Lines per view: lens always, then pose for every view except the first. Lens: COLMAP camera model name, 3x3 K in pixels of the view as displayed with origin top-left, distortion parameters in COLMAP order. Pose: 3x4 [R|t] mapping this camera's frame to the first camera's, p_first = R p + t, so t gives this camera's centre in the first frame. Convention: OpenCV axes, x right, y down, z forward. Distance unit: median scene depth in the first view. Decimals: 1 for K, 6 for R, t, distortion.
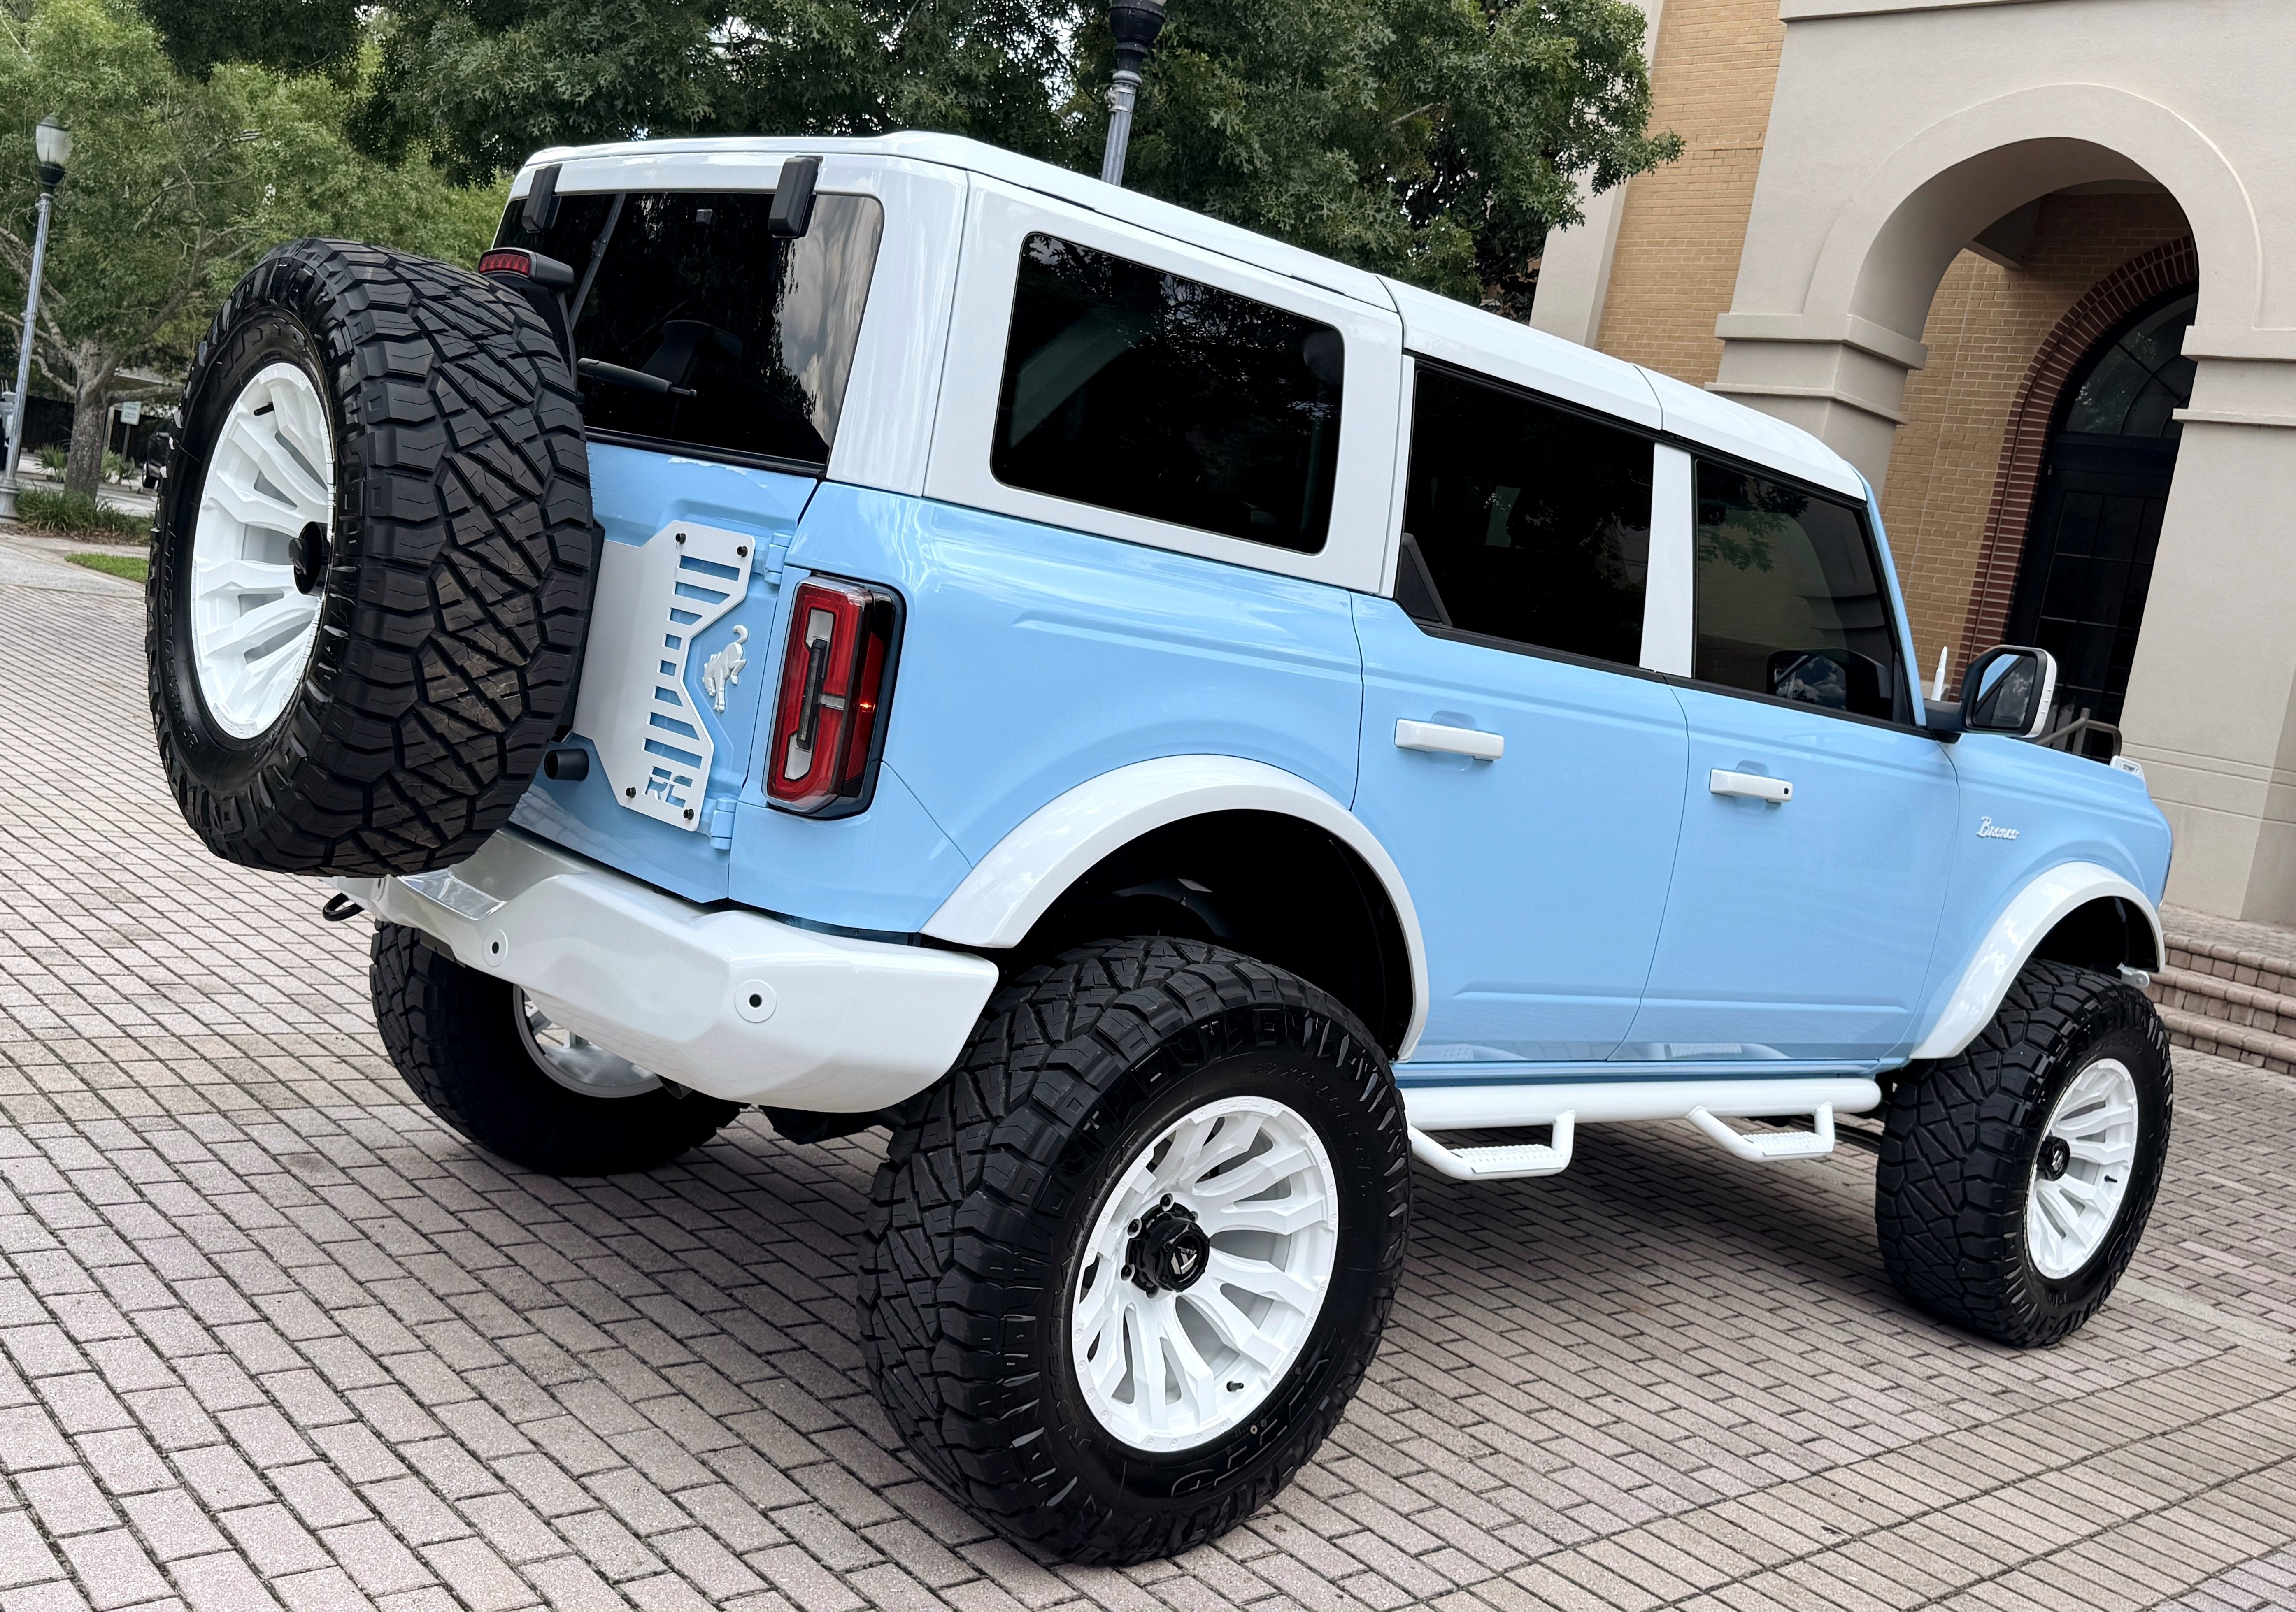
lens RADIAL K [[2198.7, 0, 1163.3], [0, 2198.7, 796.9], [0, 0, 1]] dist [0.015833, 0.000000]
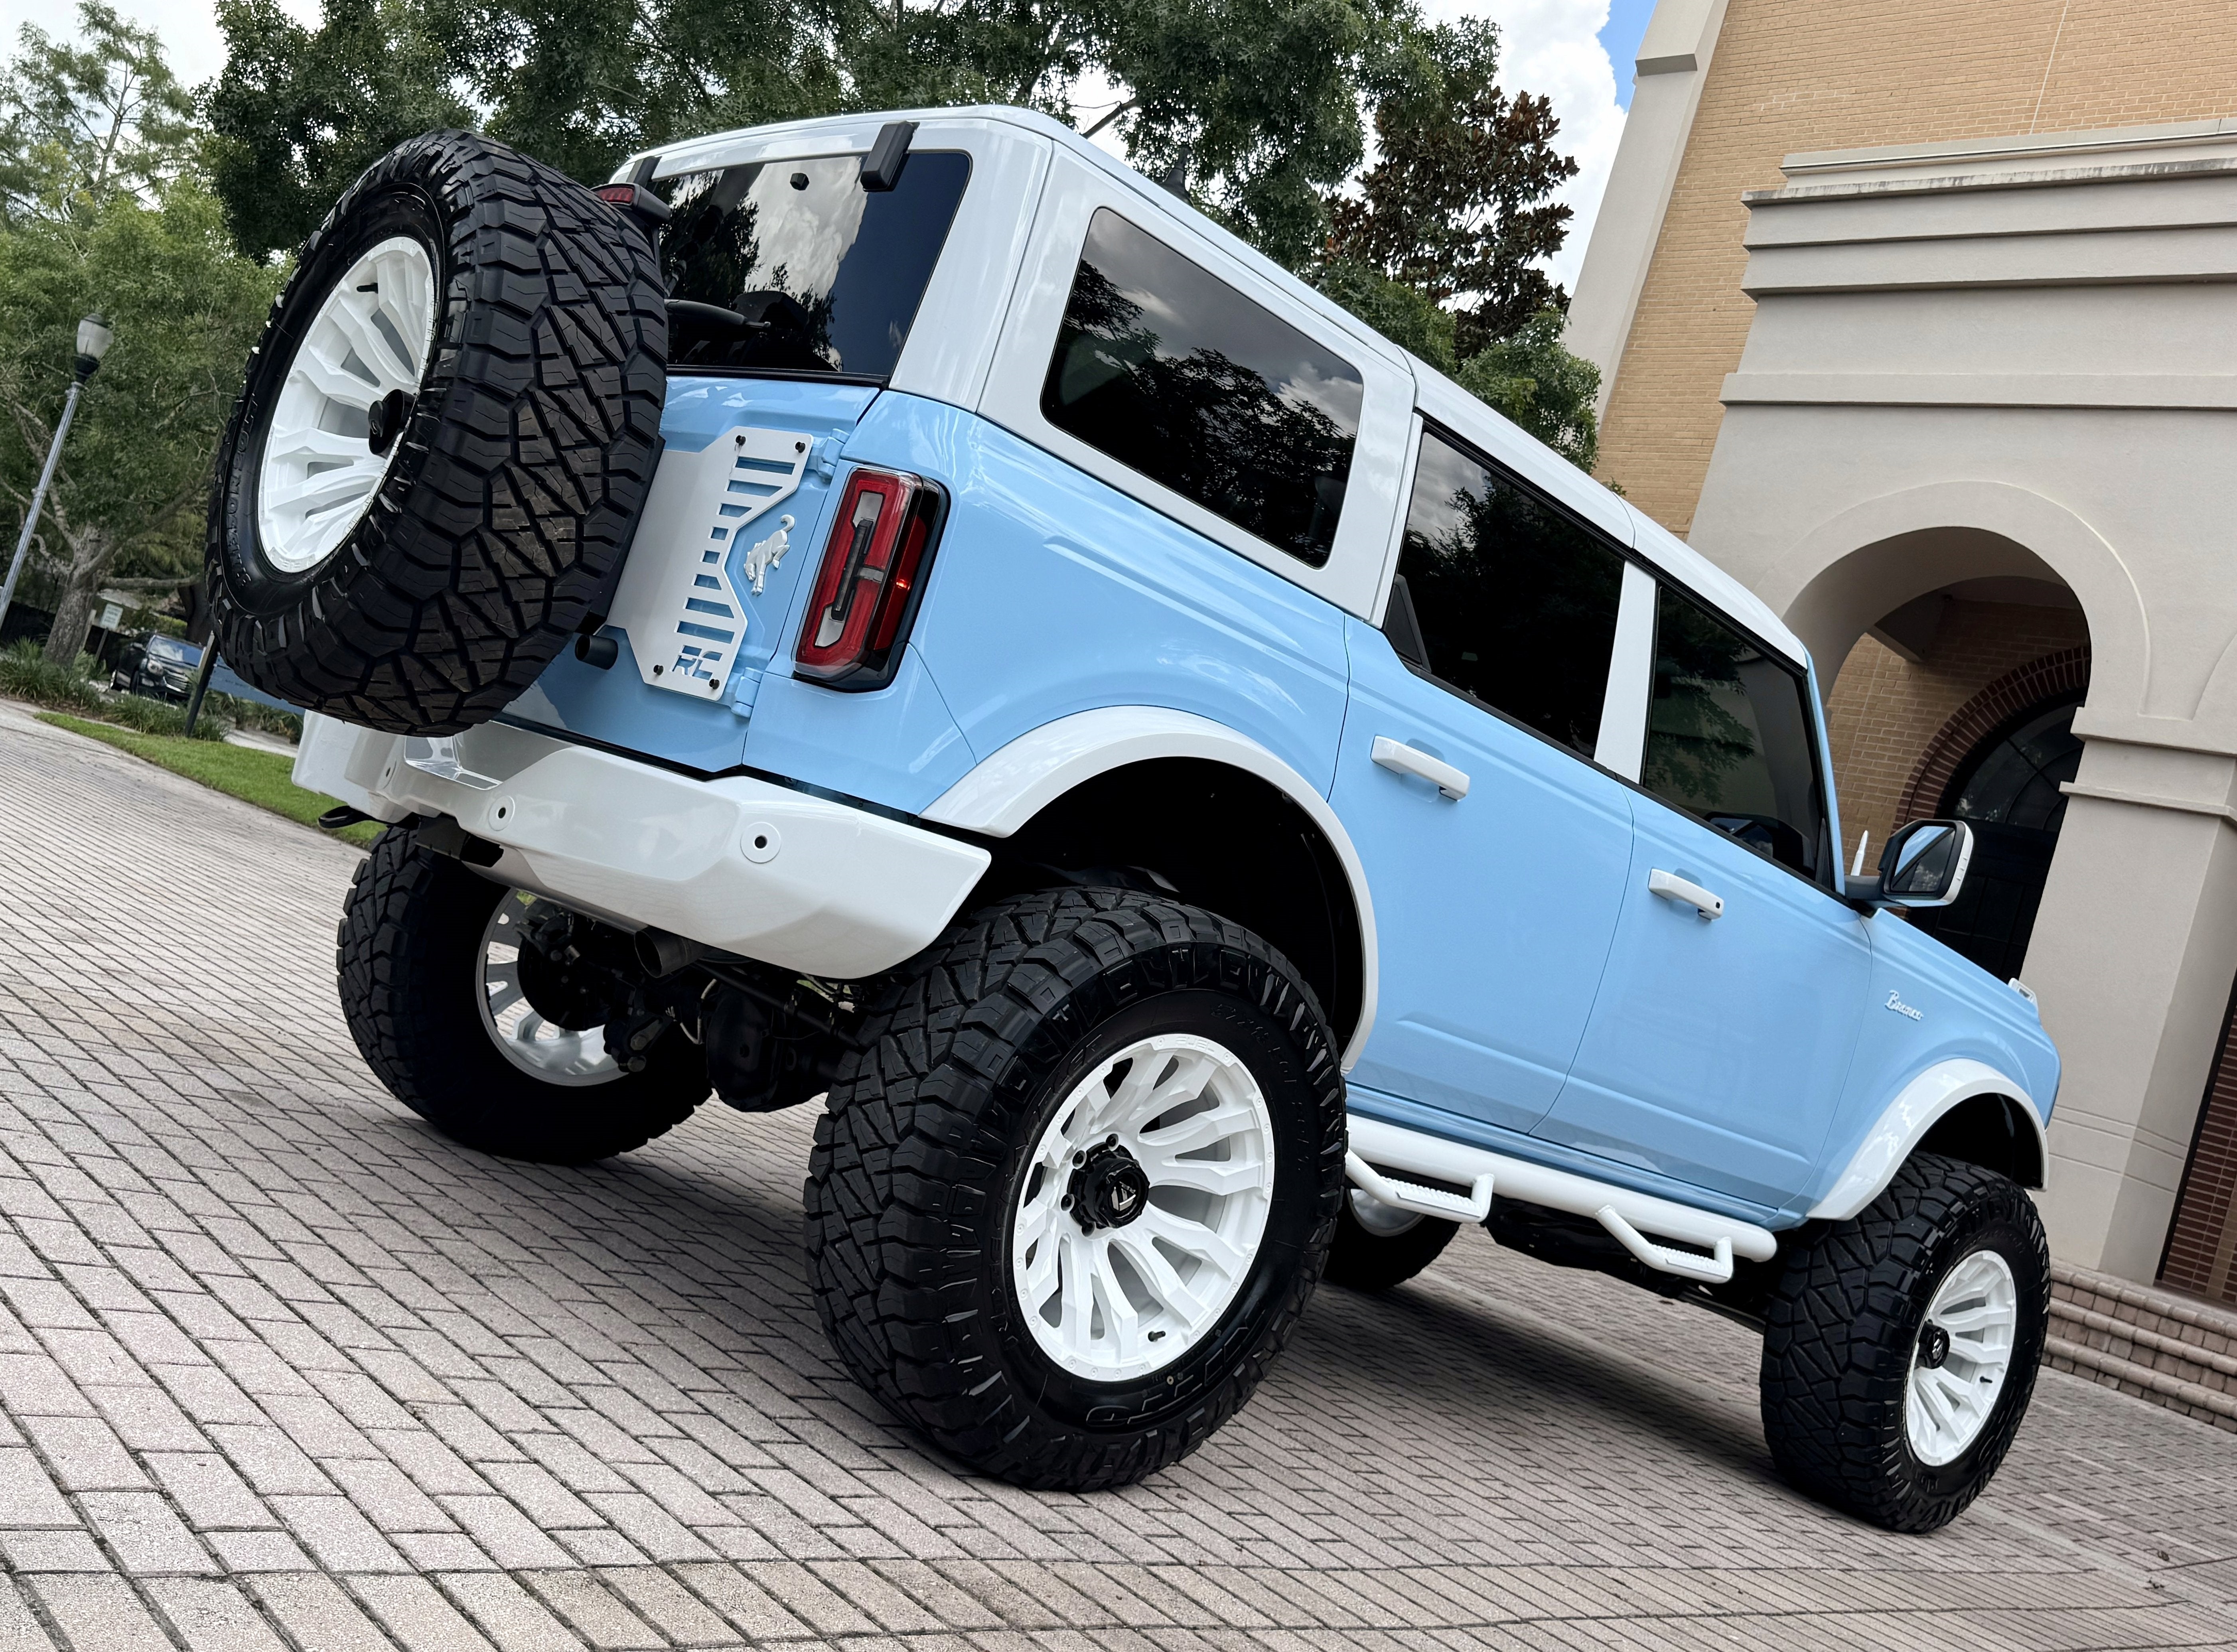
lens RADIAL K [[2131.5, 0, 1128.7], [0, 2131.5, 848.1], [0, 0, 1]] dist [0.020881, 0.000000]
pose [[0.992447, 0.120596, 0.022494, -0.027561], [-0.116335, 0.983380, -0.139395, 0.171570], [-0.038930, 0.135725, 0.989981, -0.004946]]
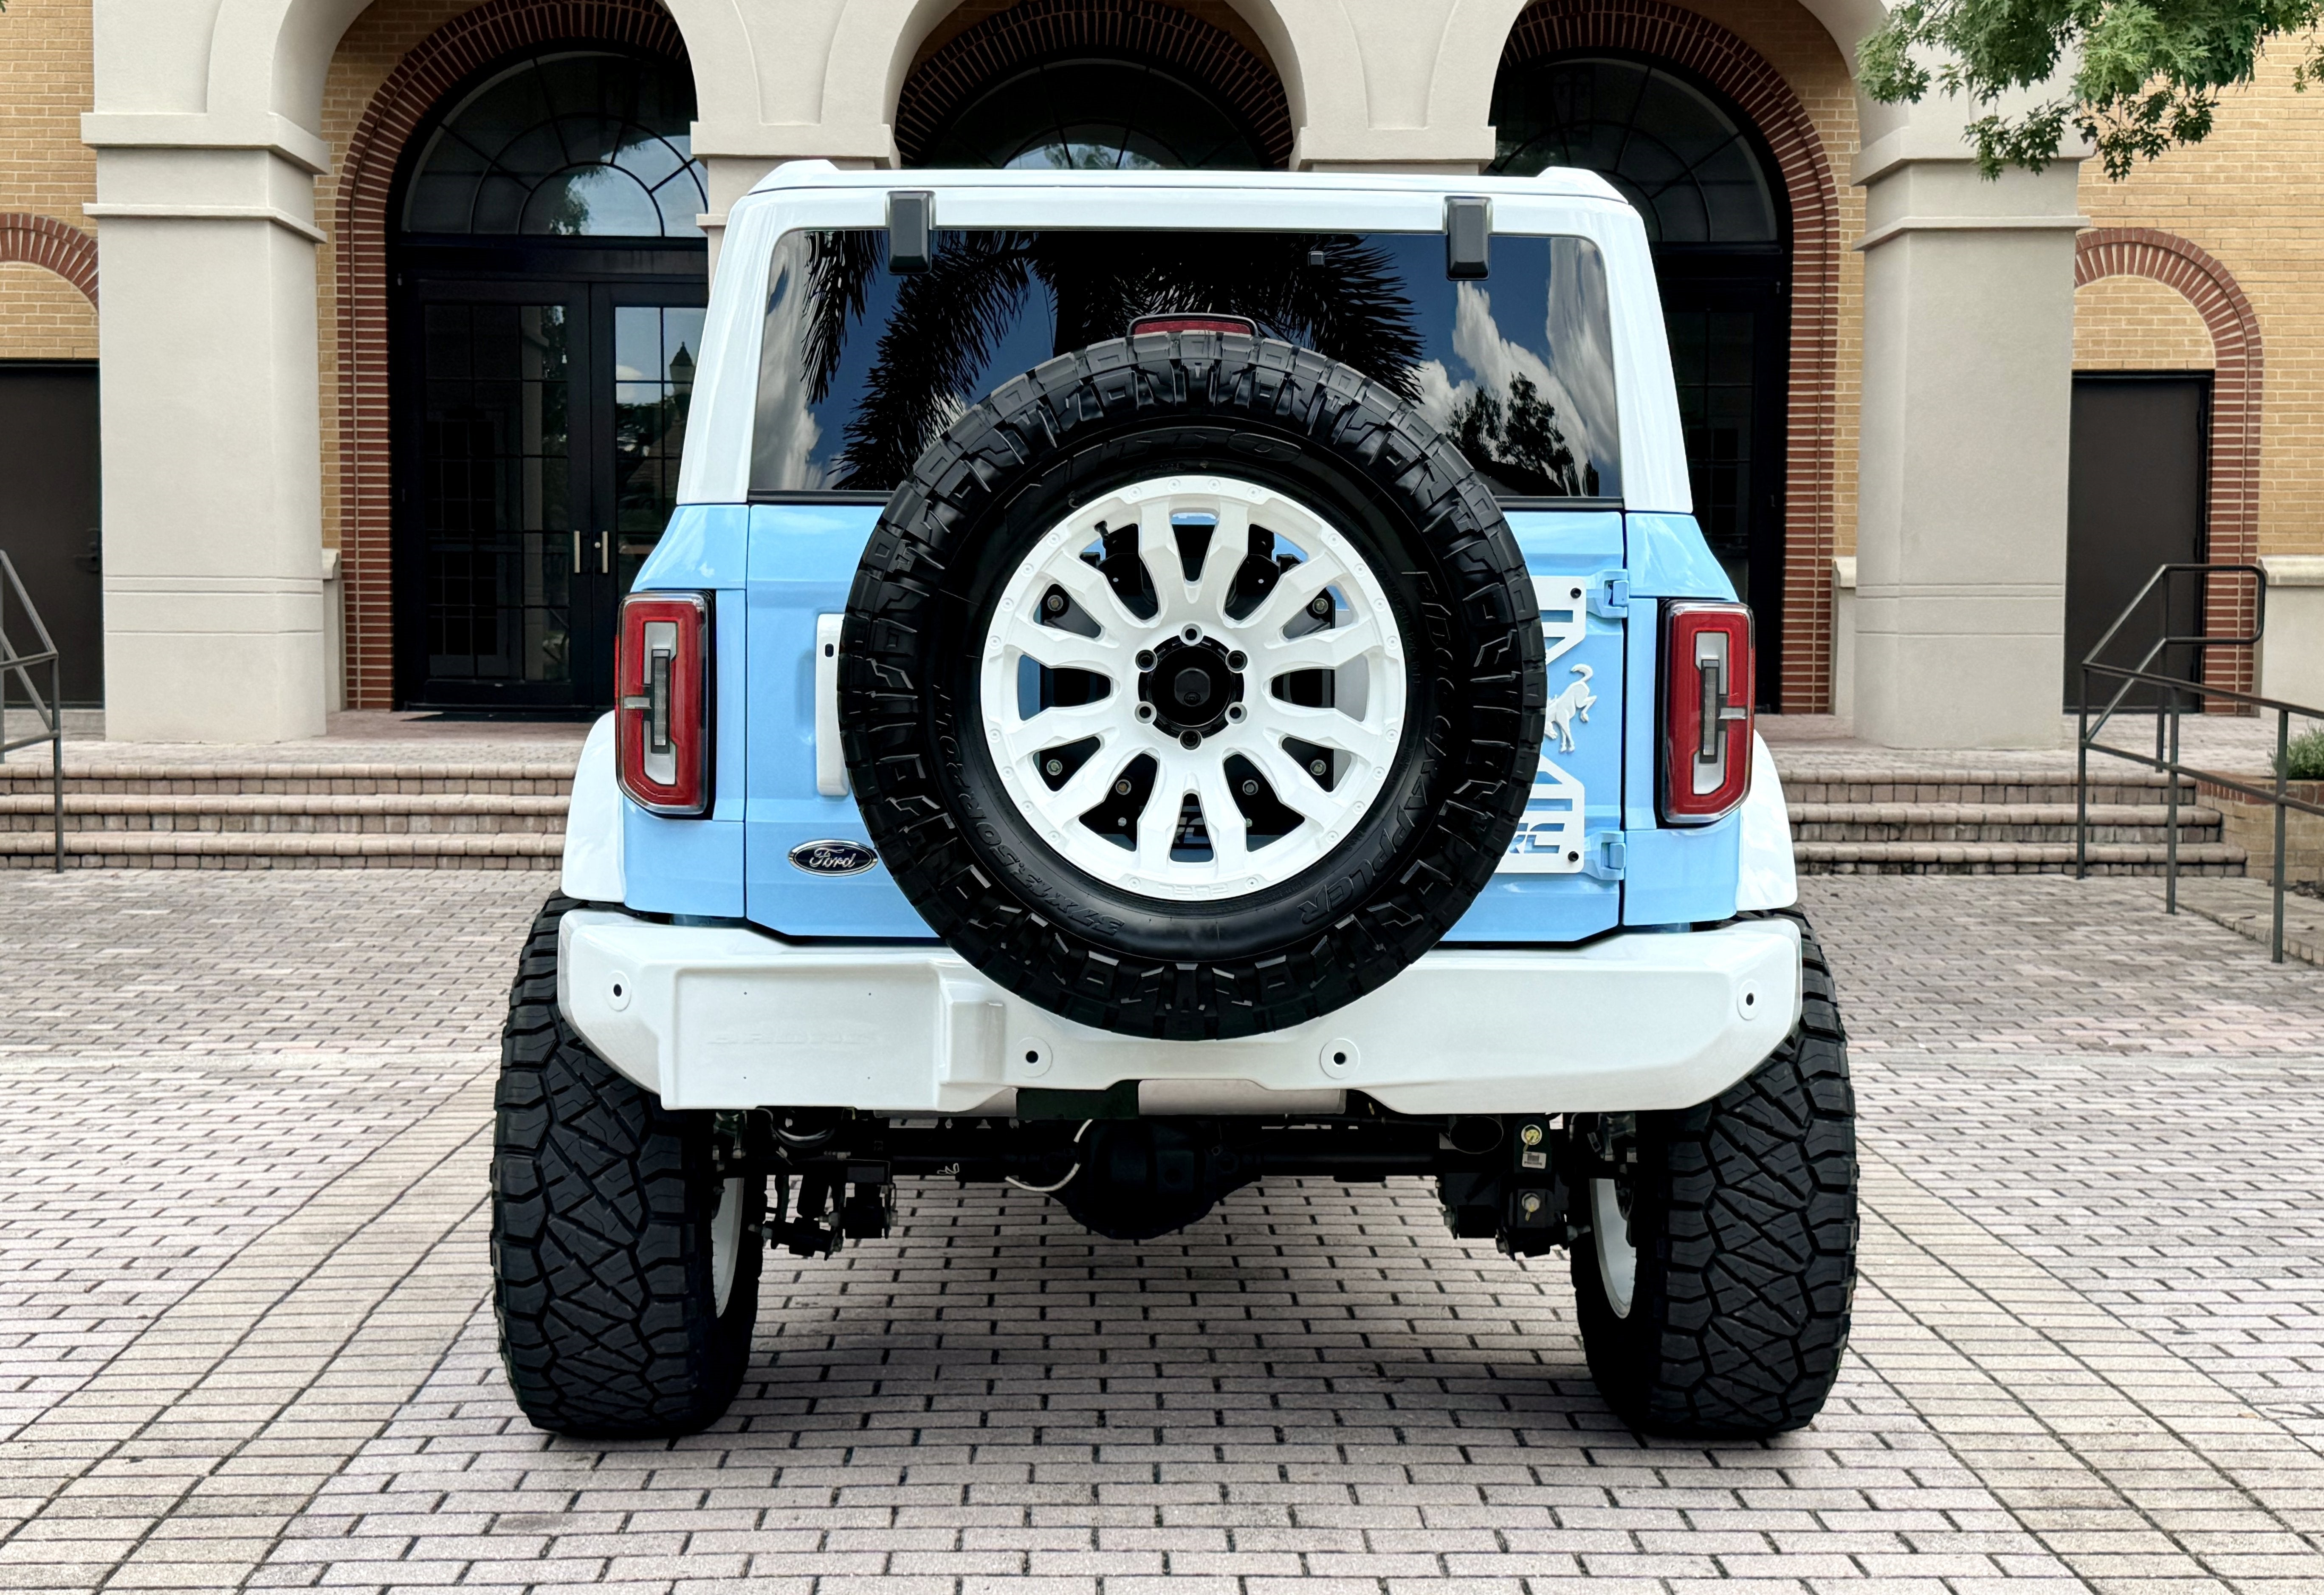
lens RADIAL K [[2897.1, 0, 1185.4], [0, 2897.1, 785.1], [0, 0, 1]] dist [0.052492, 0.000000]
pose [[0.636932, -0.219759, 0.738934, -1.106539], [0.186378, 0.973971, 0.129009, -0.194391], [-0.748051, 0.055550, 0.661312, 0.207006]]
